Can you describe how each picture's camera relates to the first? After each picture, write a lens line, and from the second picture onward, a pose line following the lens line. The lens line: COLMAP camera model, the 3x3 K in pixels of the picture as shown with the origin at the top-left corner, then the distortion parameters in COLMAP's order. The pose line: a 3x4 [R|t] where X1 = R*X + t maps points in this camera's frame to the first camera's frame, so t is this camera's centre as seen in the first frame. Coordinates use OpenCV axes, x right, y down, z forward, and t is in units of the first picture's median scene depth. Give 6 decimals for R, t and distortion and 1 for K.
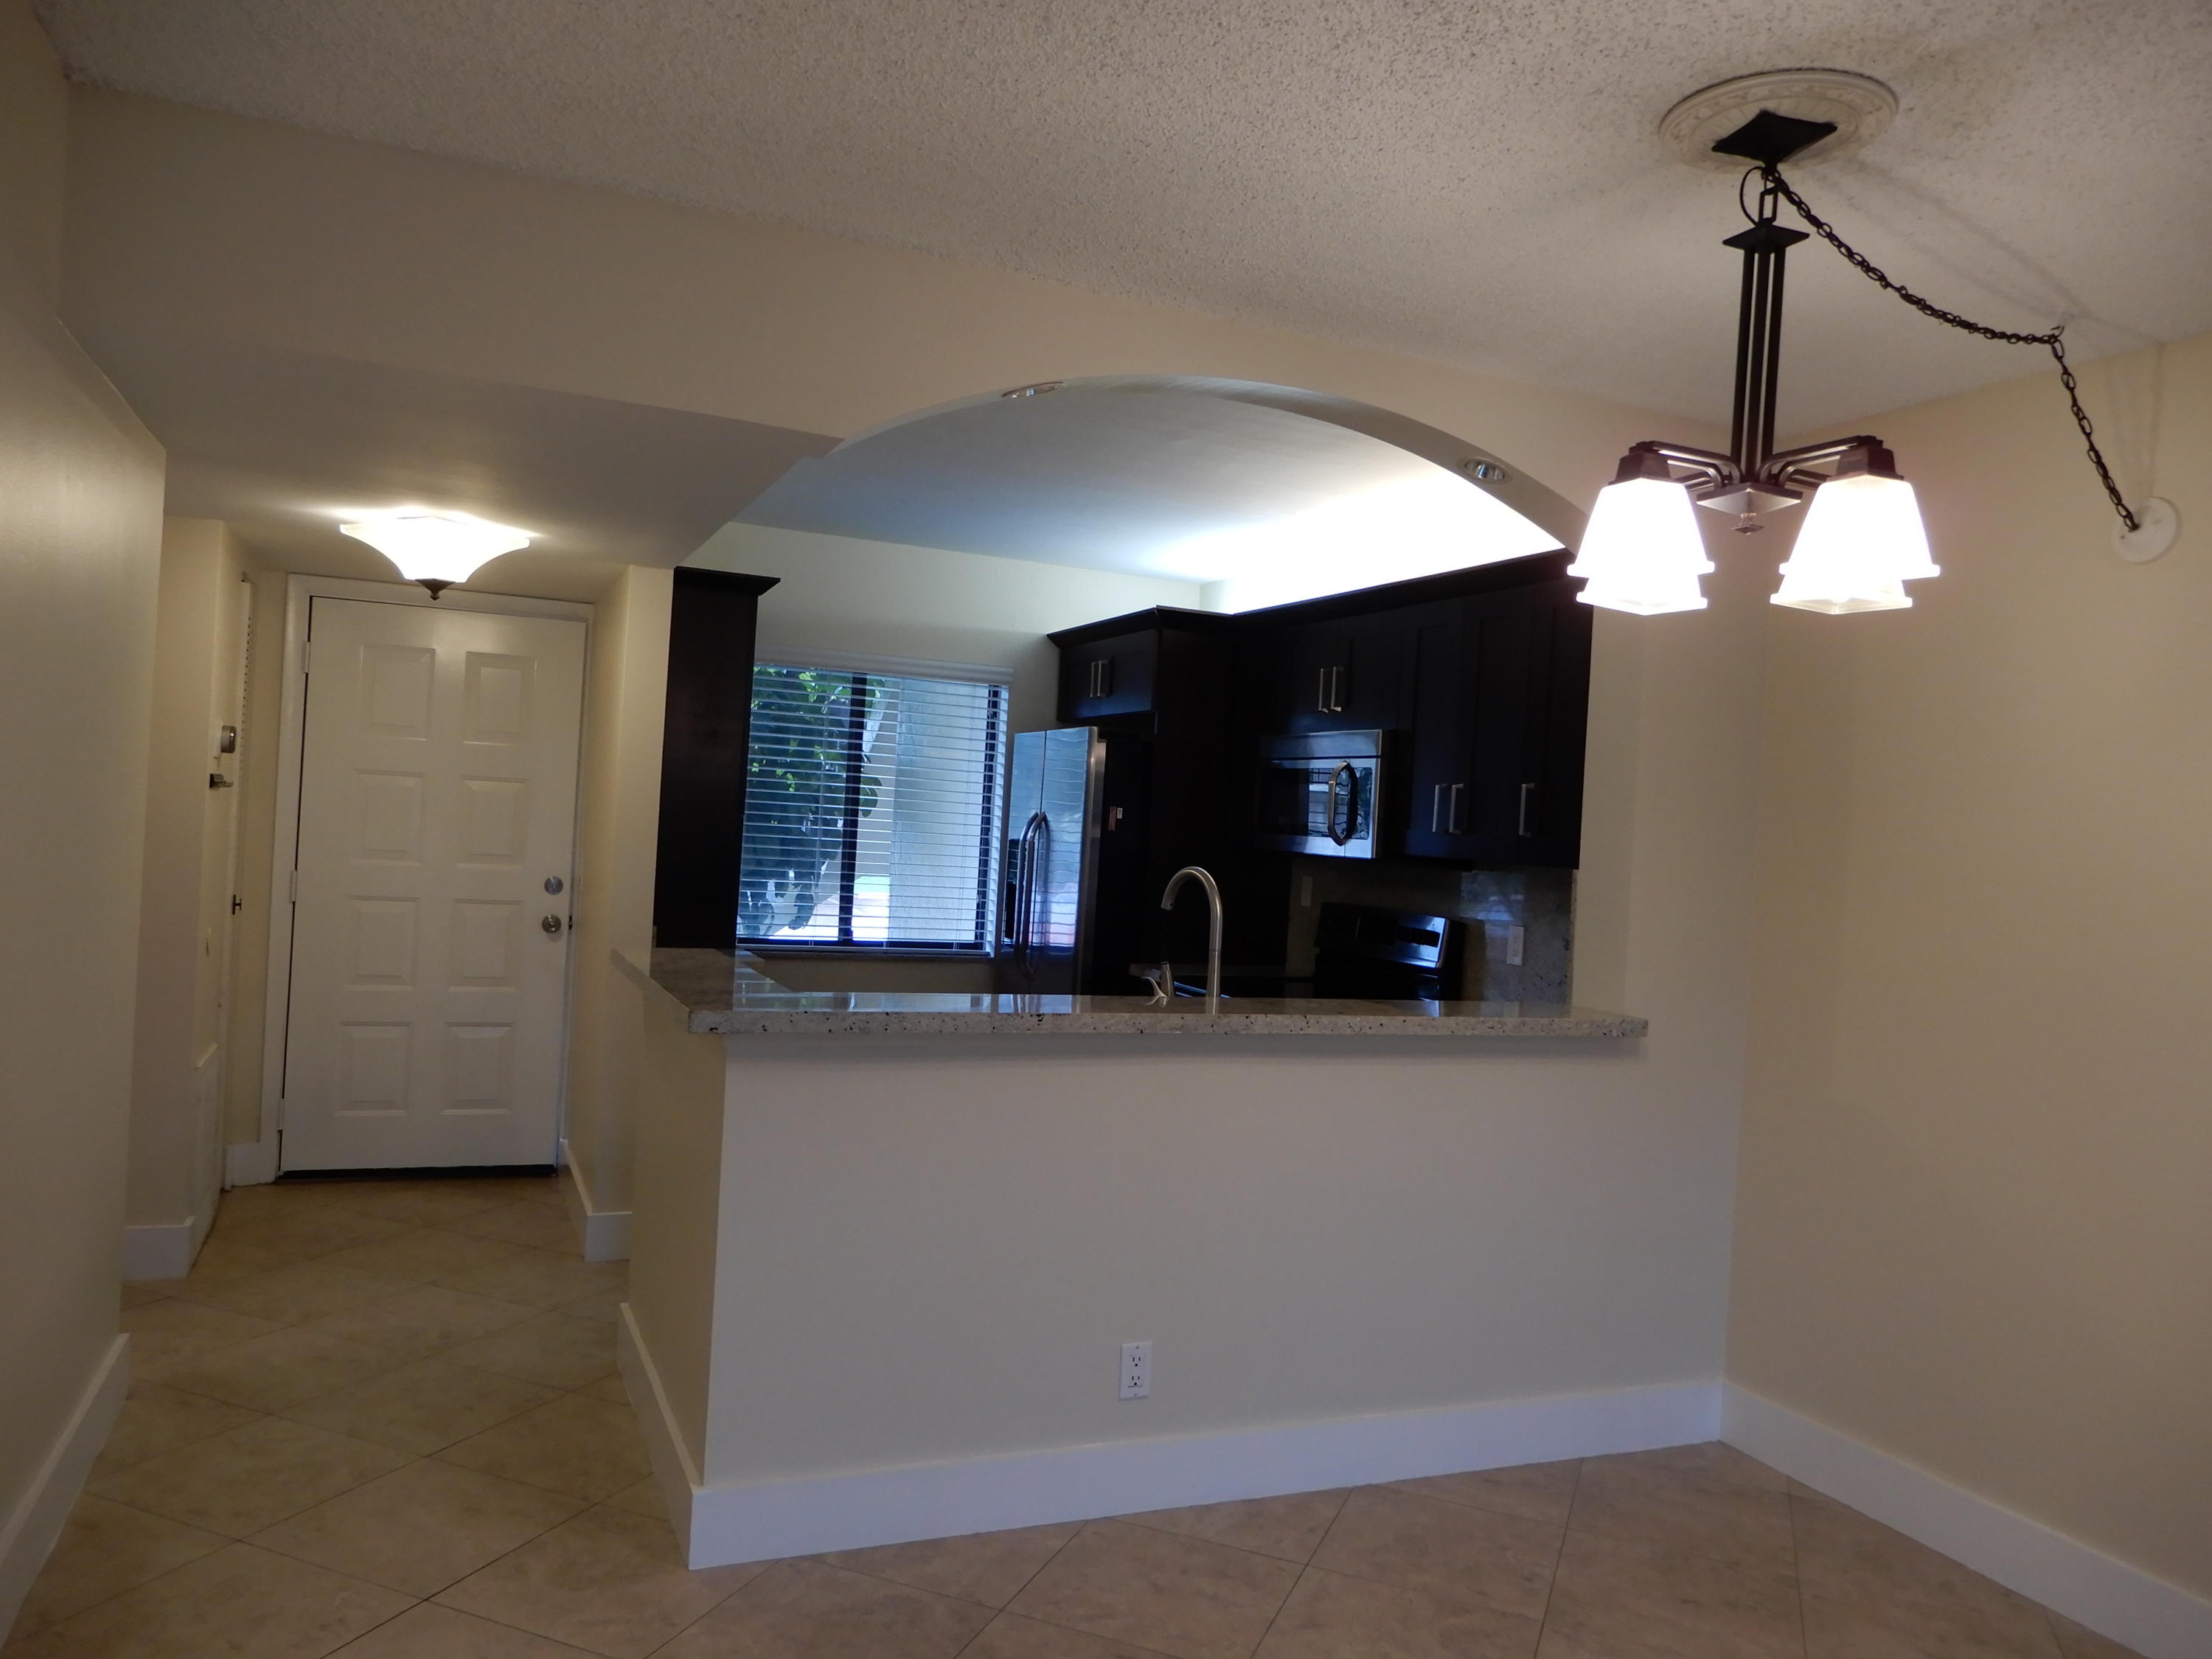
lens RADIAL K [[1569.2, 0, 1102.7], [0, 1569.2, 824.5], [0, 0, 1]] dist [0.187259, -0.396791]
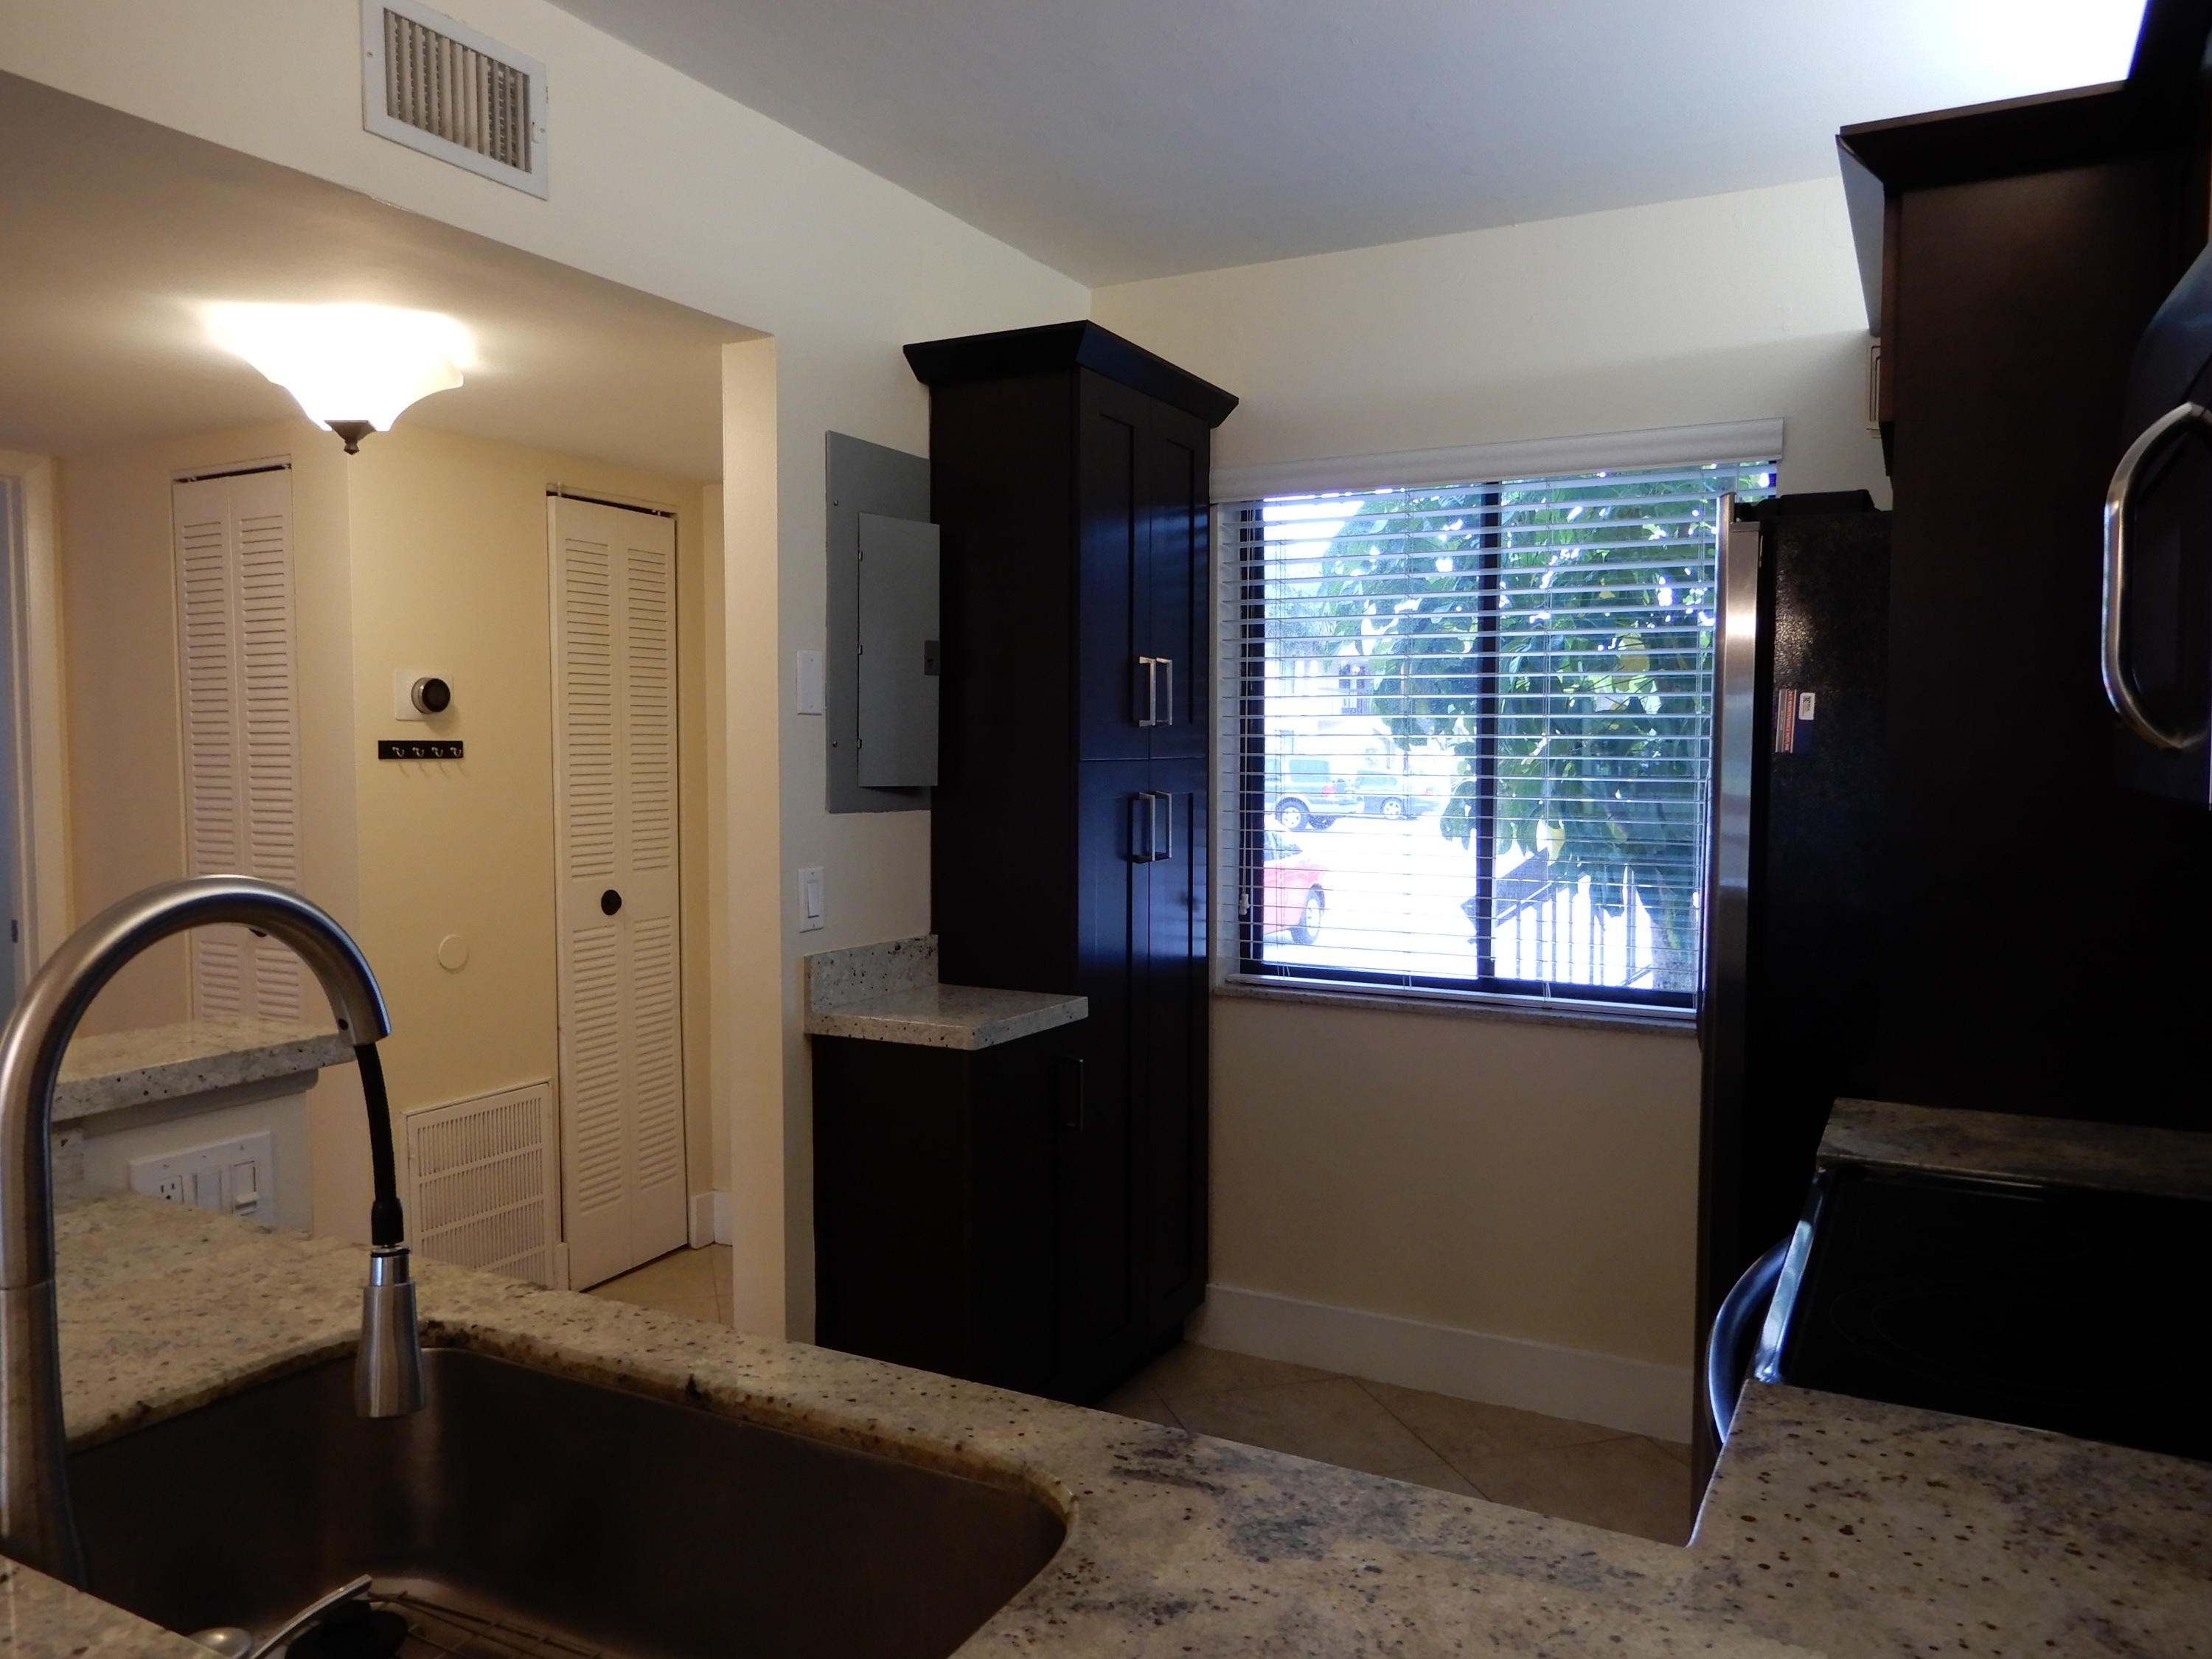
lens RADIAL K [[1570.1, 0, 1123.4], [0, 1570.1, 837.4], [0, 0, 1]] dist [-0.006834, -0.003314]
pose [[0.631509, -0.011098, -0.775289, 0.253744], [0.032380, 0.999403, 0.012069, 0.018600], [0.774692, -0.032726, 0.631491, 0.779592]]
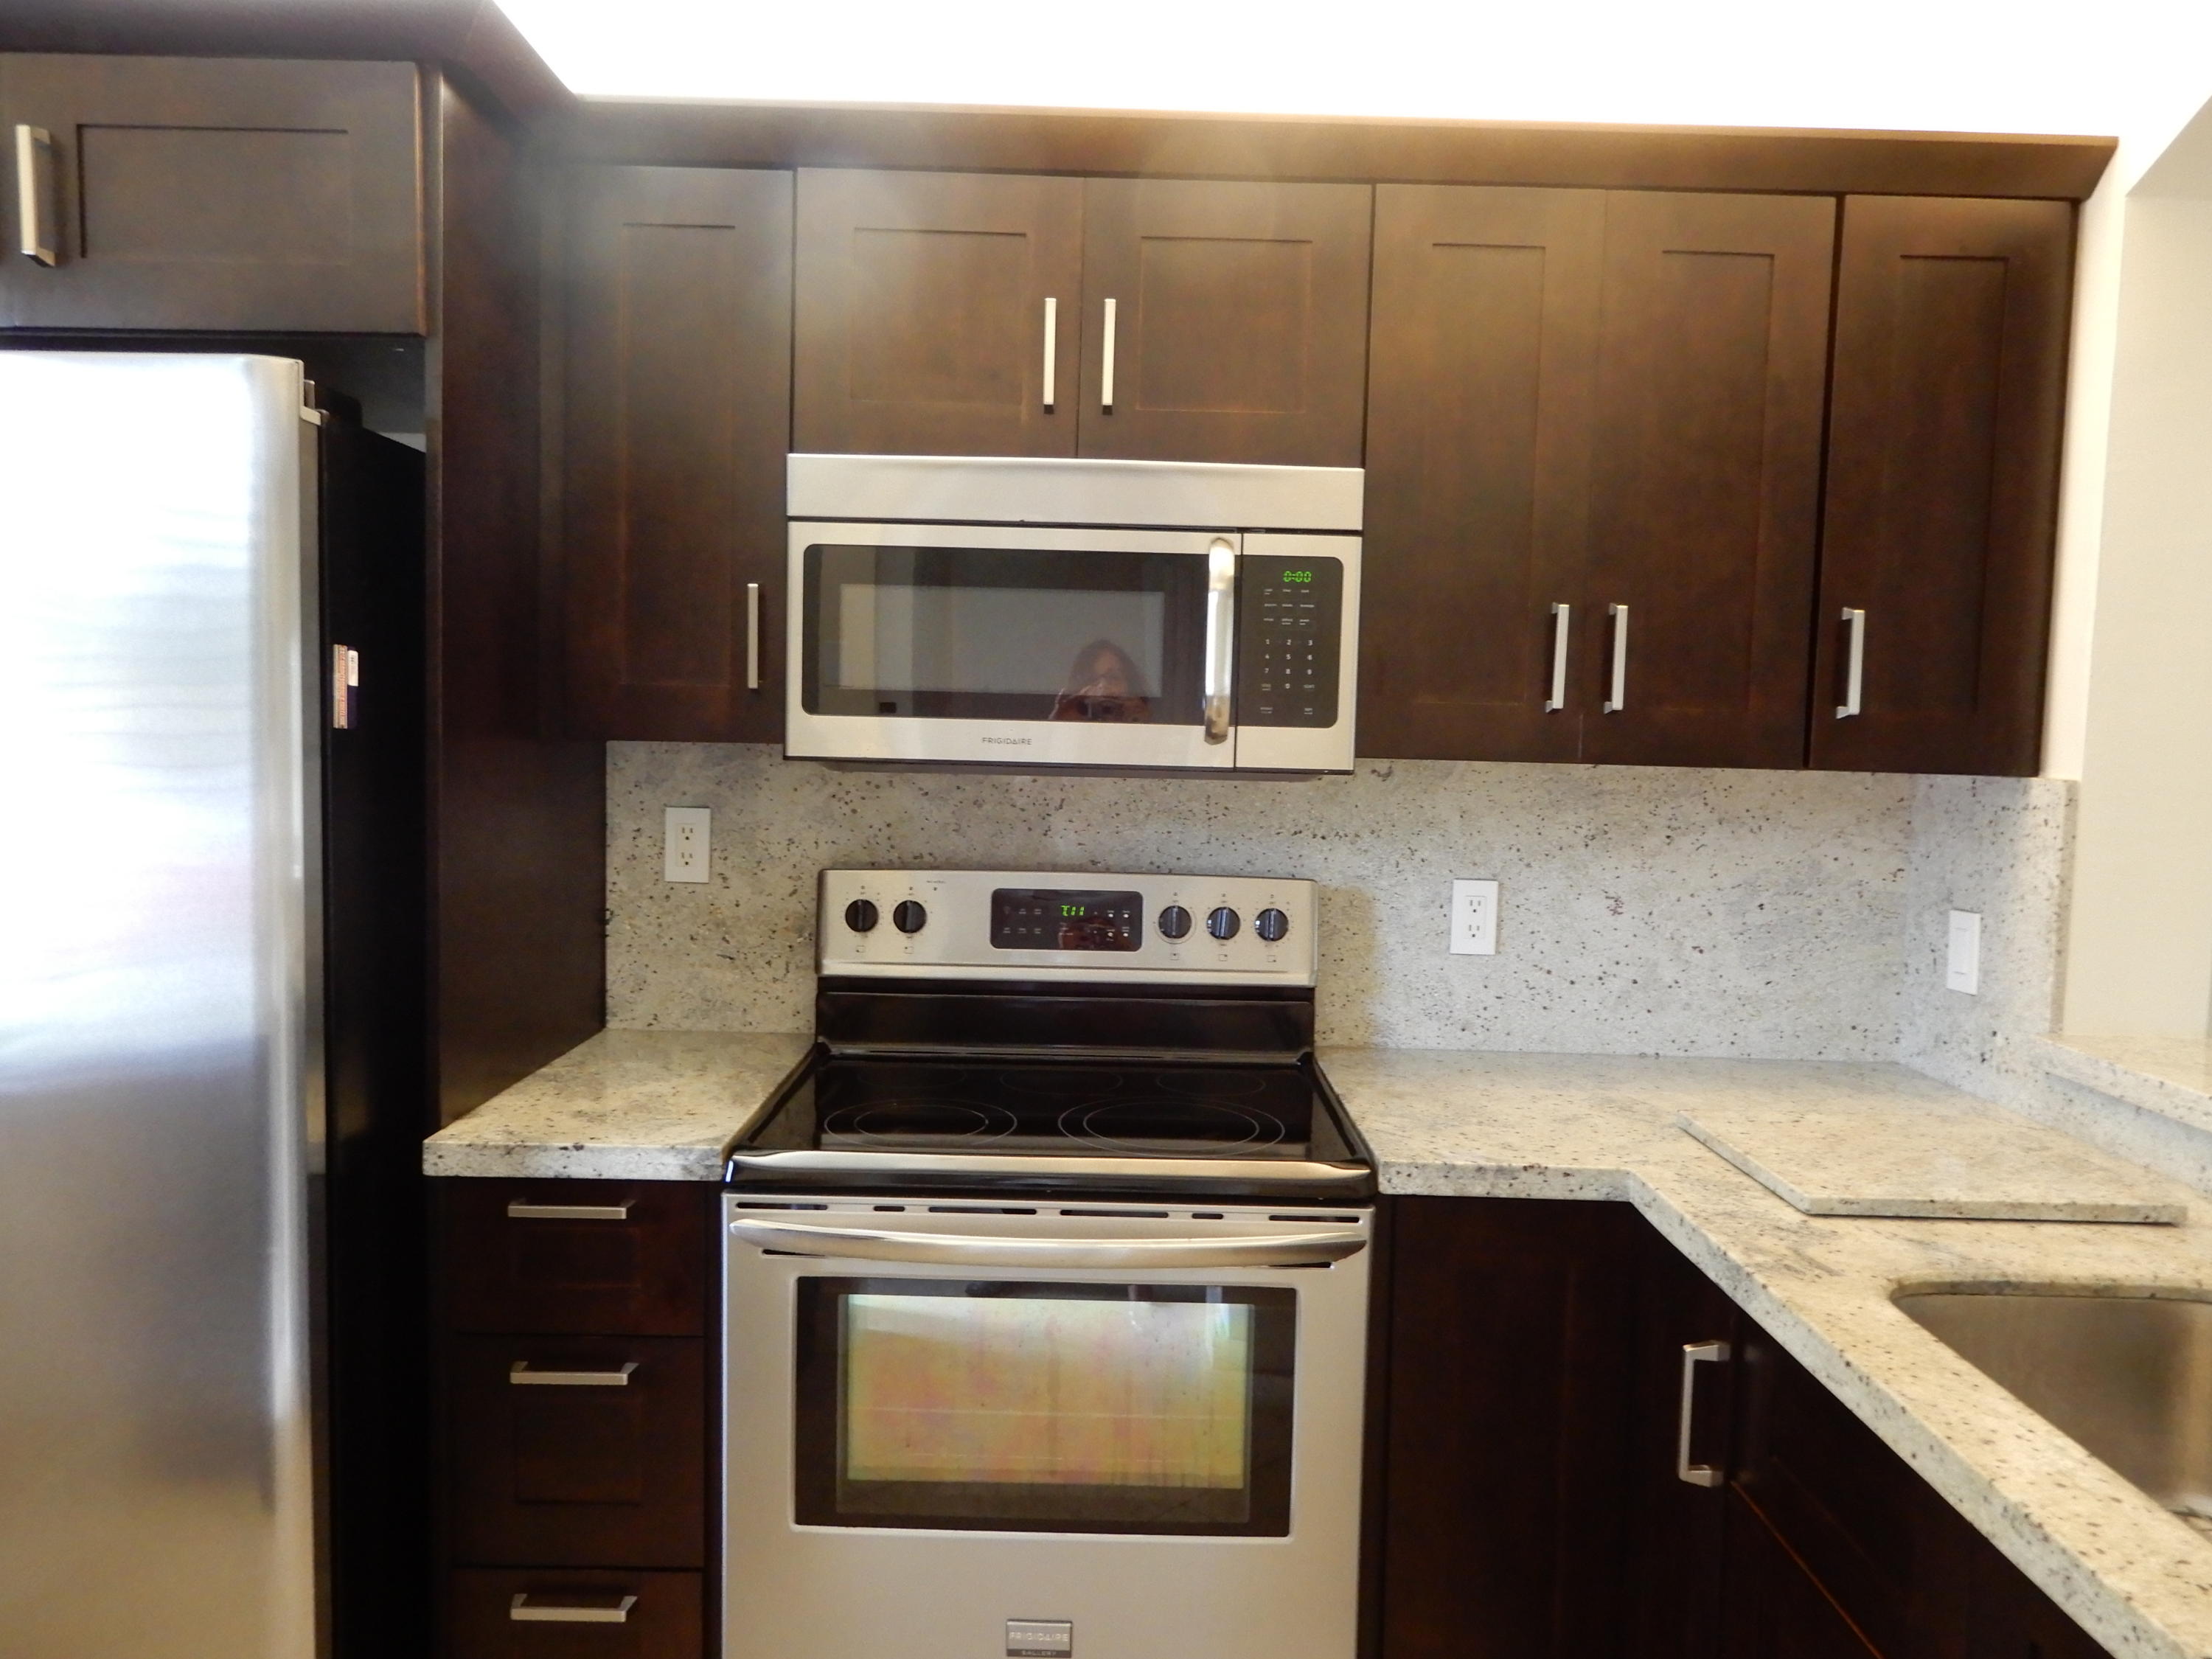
lens RADIAL K [[1566.8, 0, 1106.0], [0, 1566.8, 829.5], [0, 0, 1]] dist [0.003696, 0.002681]
pose [[0.397512, -0.114220, 0.910460, -0.259159], [0.002825, 0.992370, 0.123262, -0.016472], [-0.917593, -0.046427, 0.394802, 0.932223]]
